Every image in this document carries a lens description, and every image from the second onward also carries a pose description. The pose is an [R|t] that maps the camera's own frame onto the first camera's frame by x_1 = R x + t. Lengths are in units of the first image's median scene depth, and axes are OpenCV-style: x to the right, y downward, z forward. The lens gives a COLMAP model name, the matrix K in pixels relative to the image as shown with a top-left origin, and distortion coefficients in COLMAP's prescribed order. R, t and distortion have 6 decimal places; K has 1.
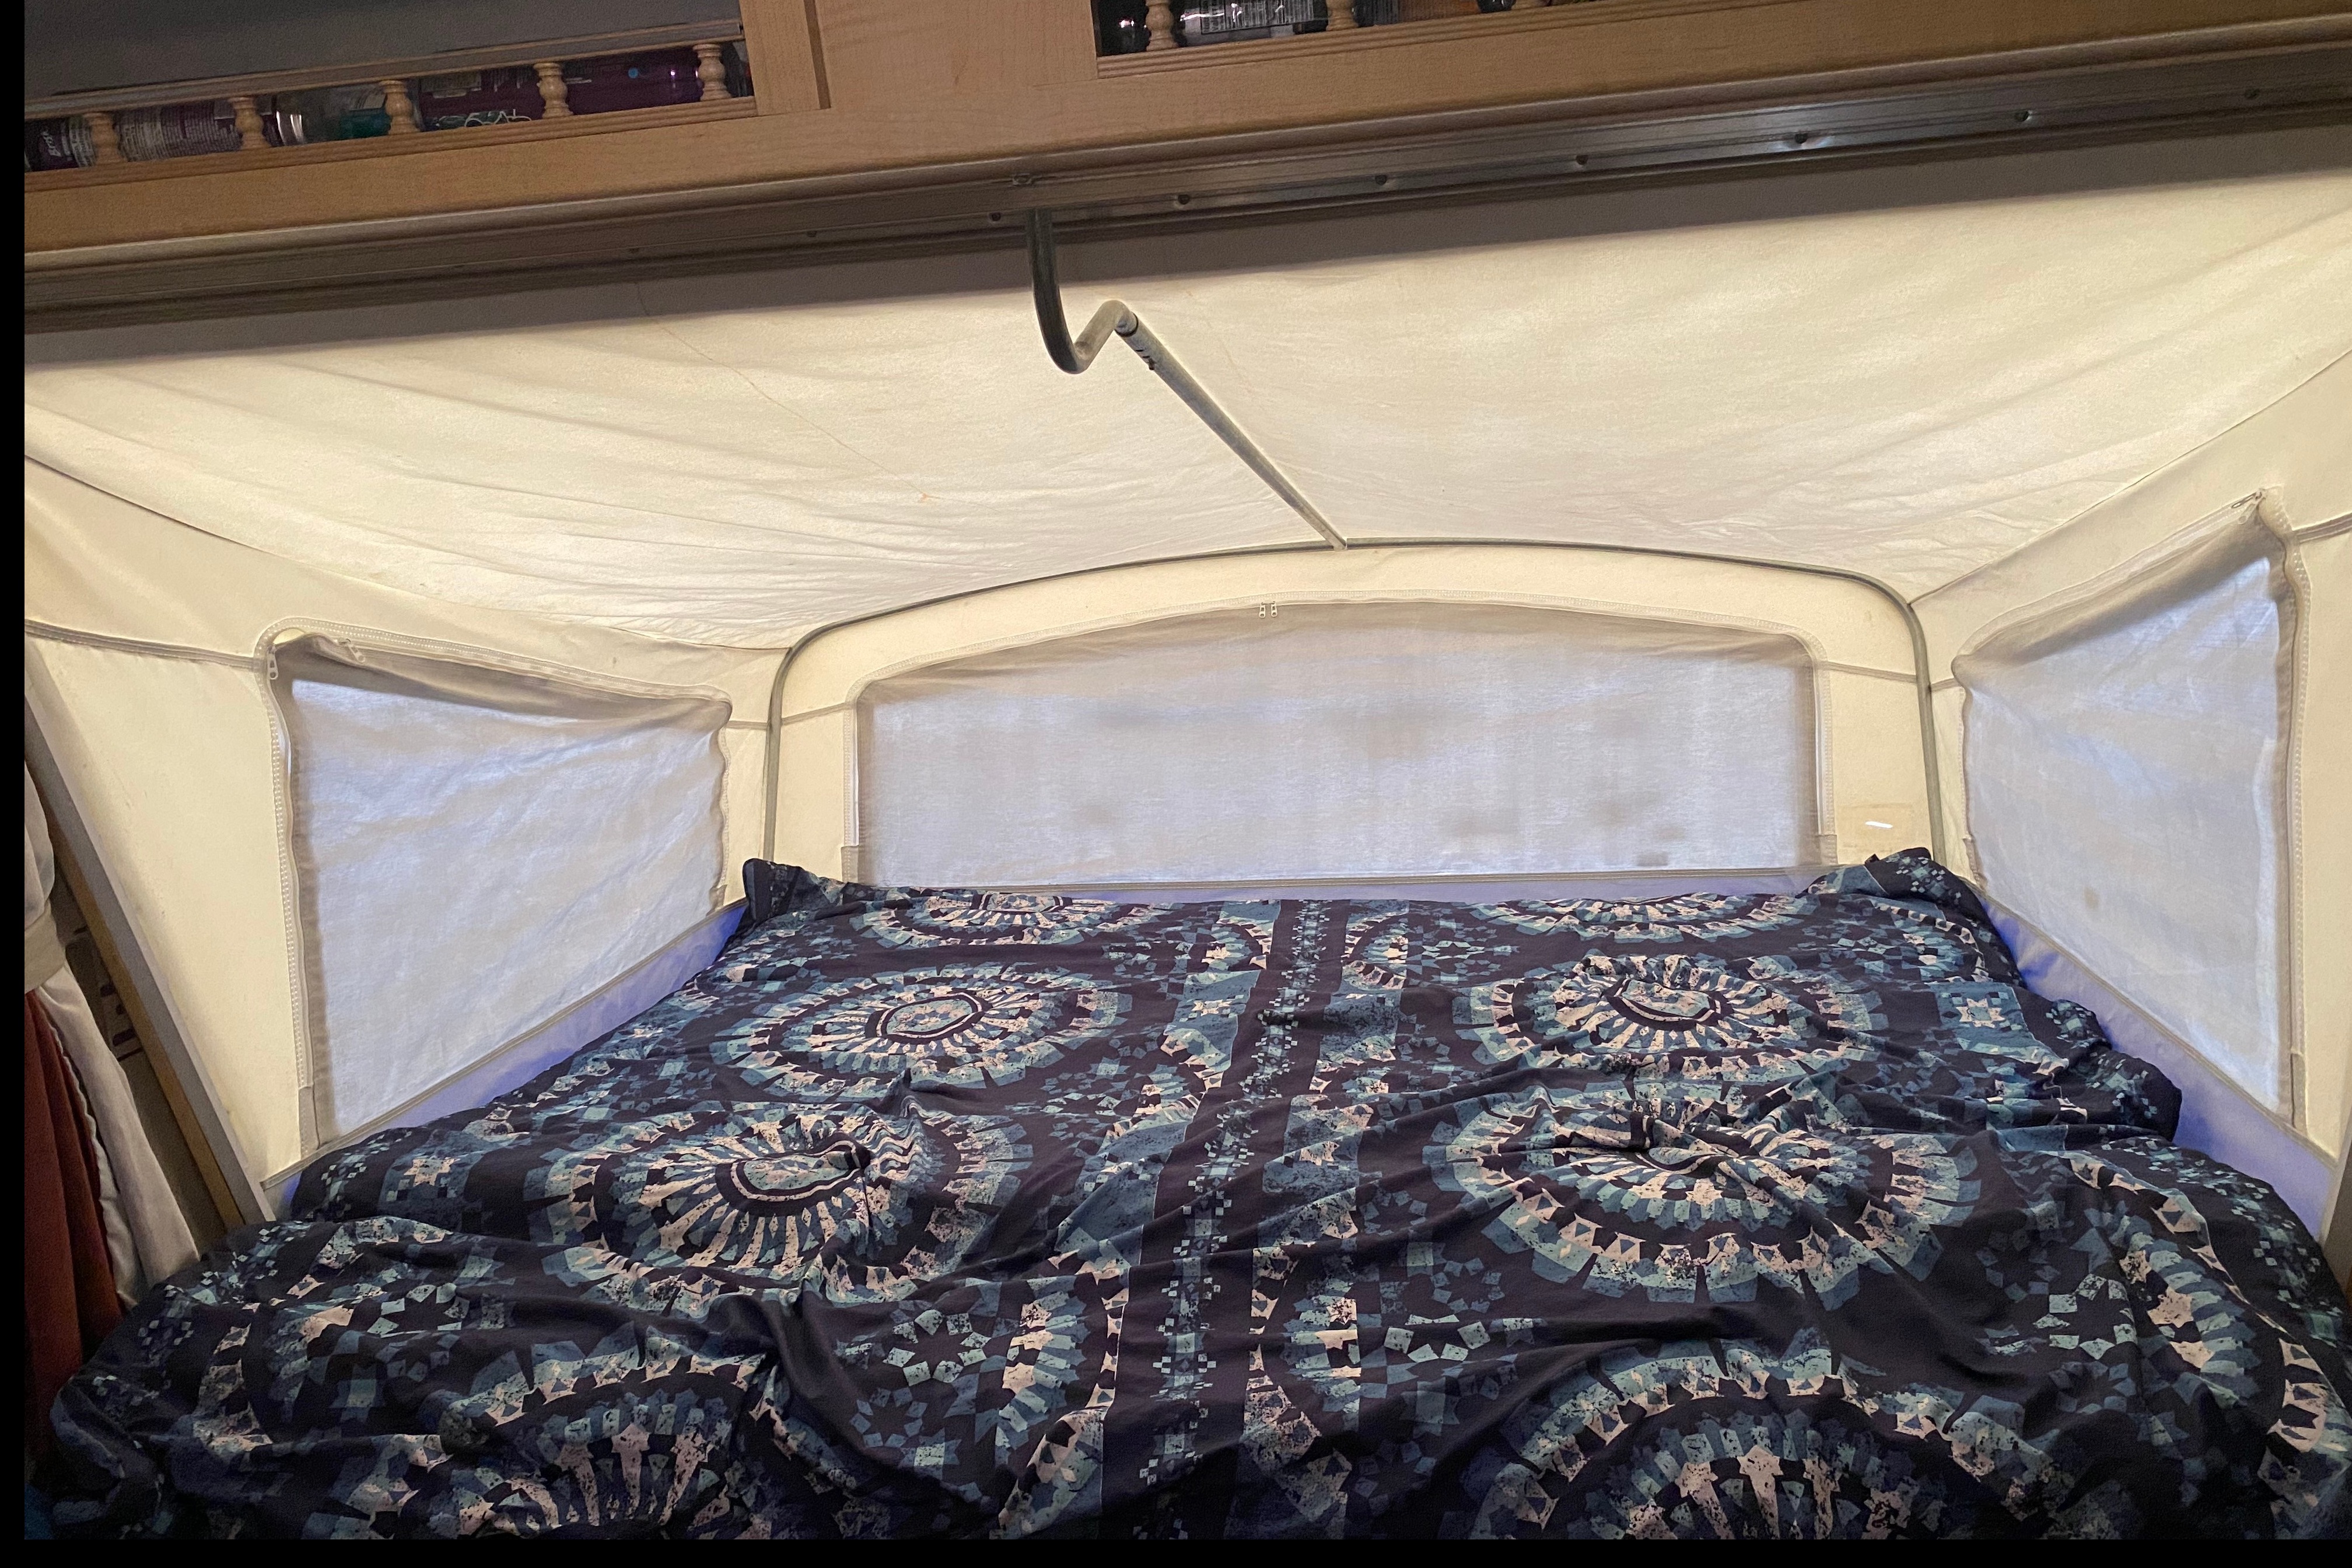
lens RADIAL K [[1733.6, 0, 1178.6], [0, 1733.6, 726.2], [0, 0, 1]] dist [0.103658, -0.199877]
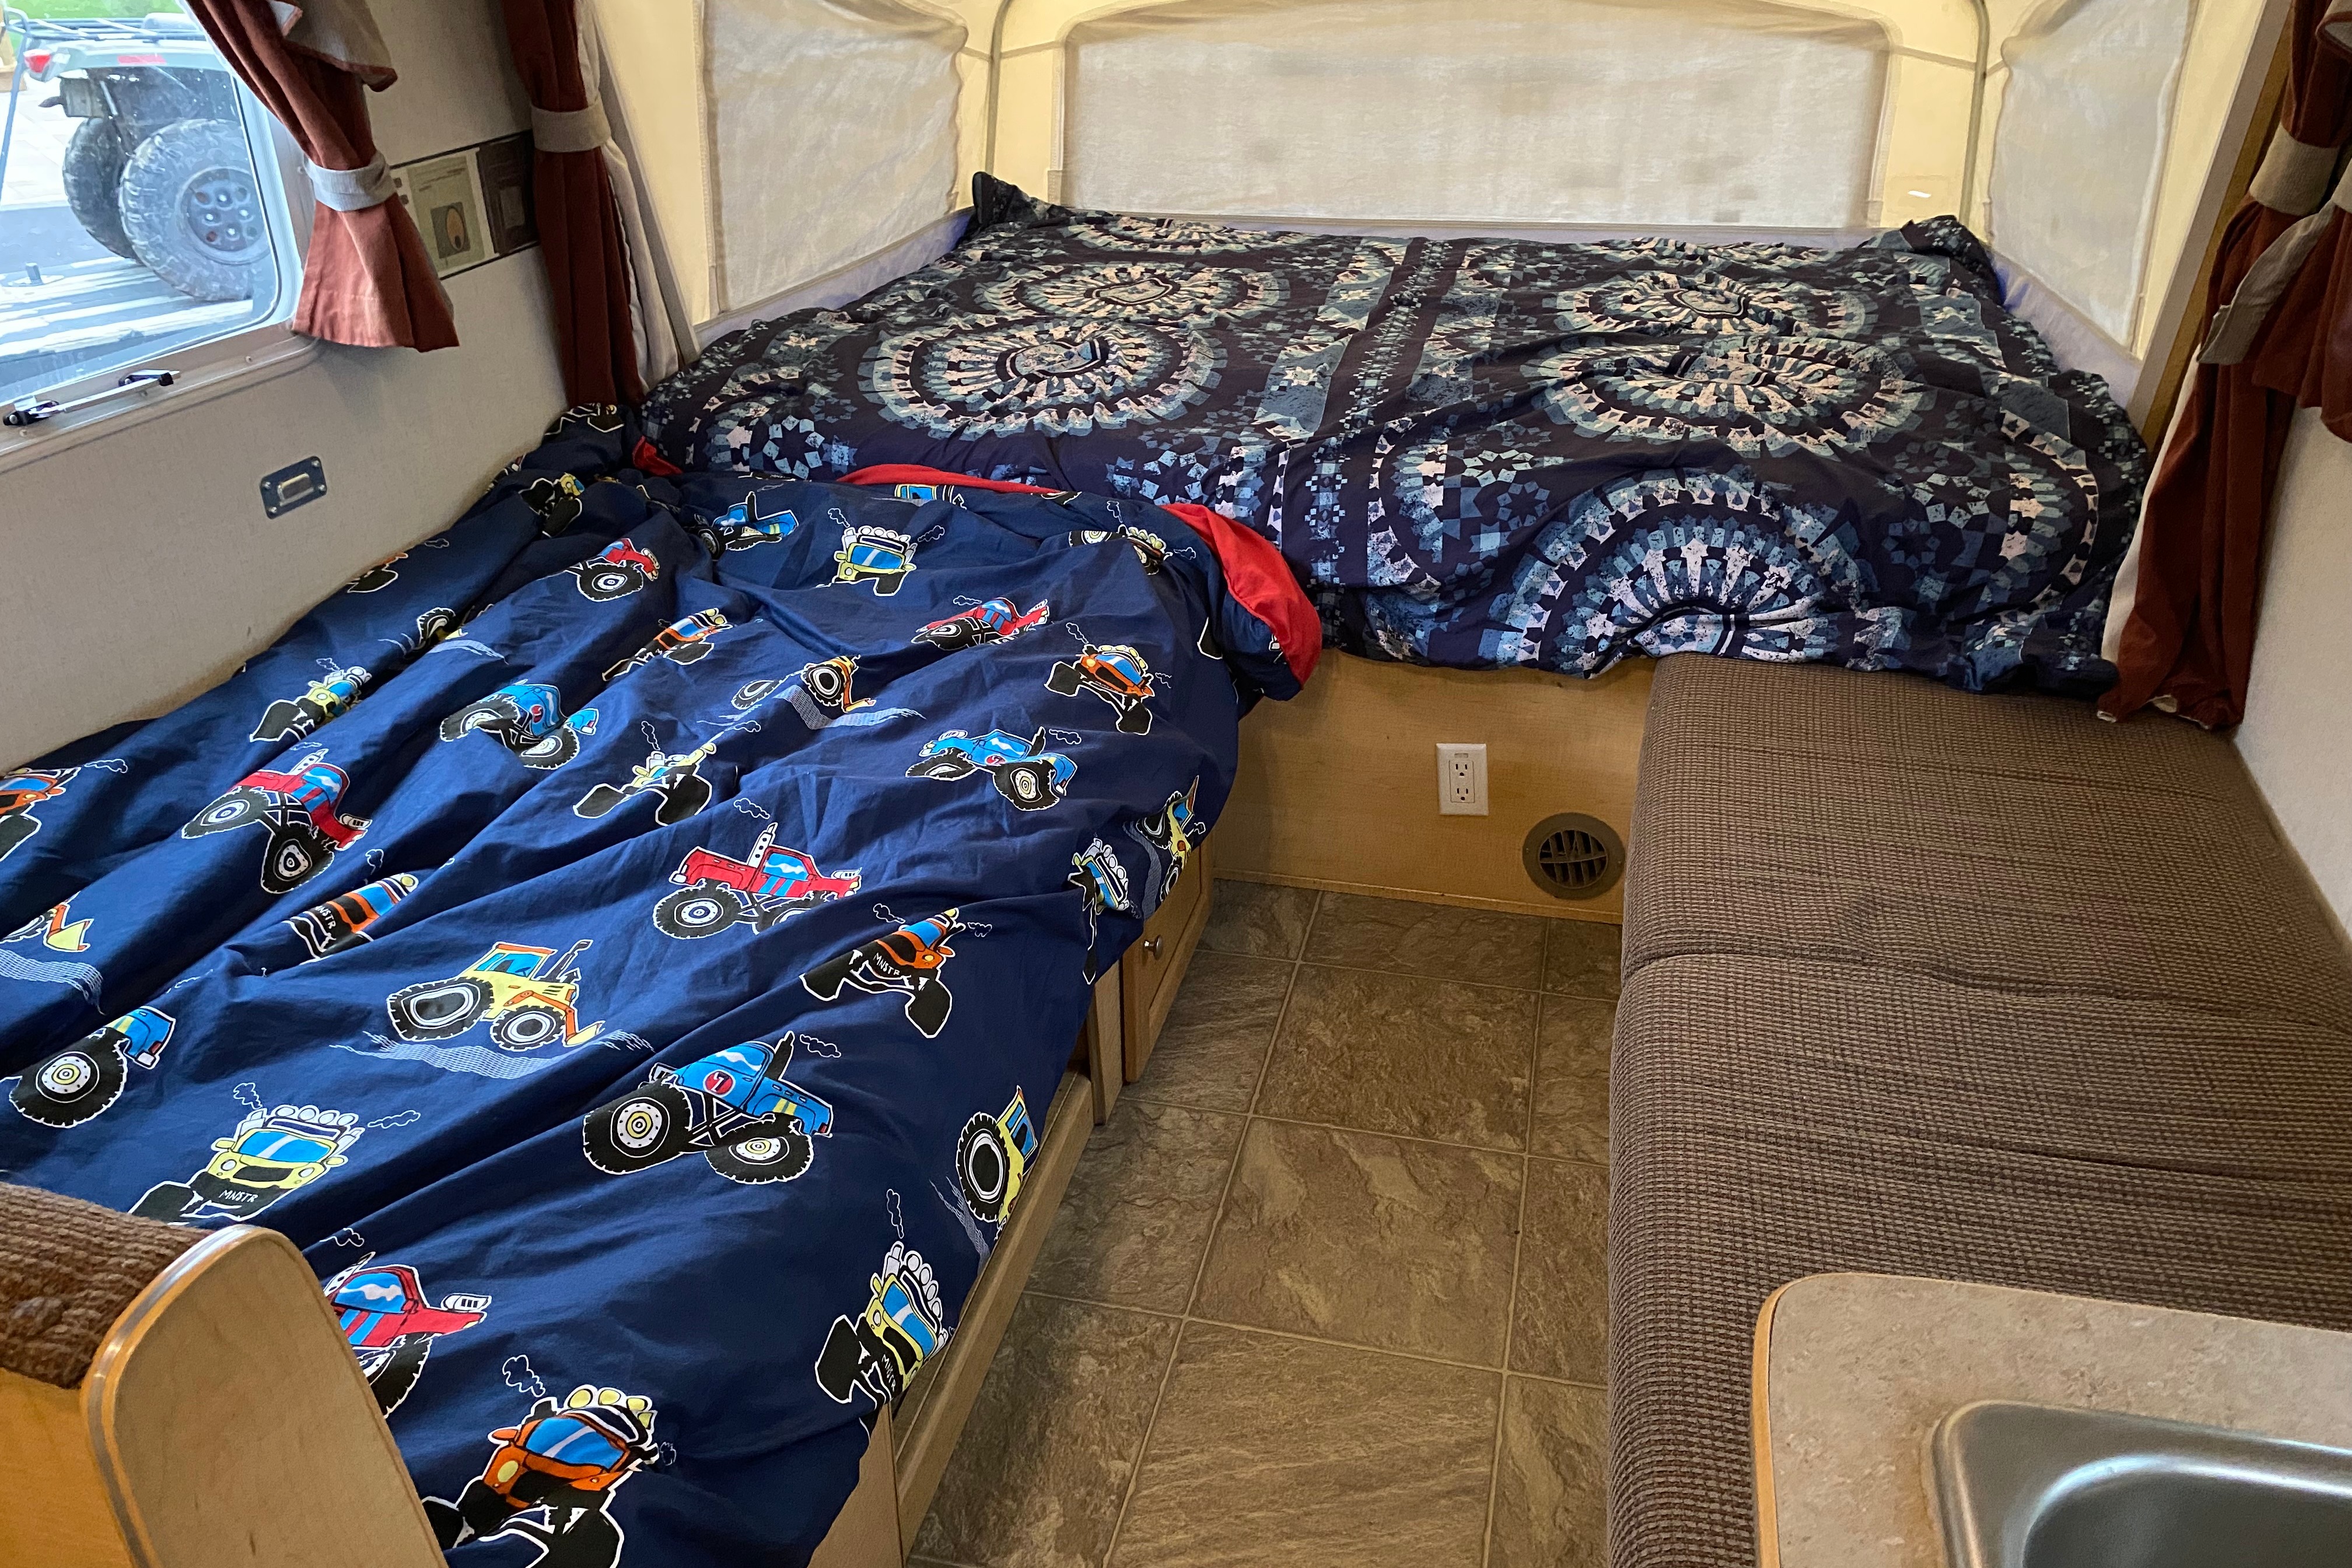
lens RADIAL K [[1772.2, 0, 1165.6], [0, 1772.2, 769.2], [0, 0, 1]] dist [0.030029, -0.046300]
pose [[0.996069, 0.079049, -0.039973, -0.036737], [-0.063411, 0.951403, 0.301349, 0.100727], [0.061852, -0.297630, 0.952676, -0.324162]]
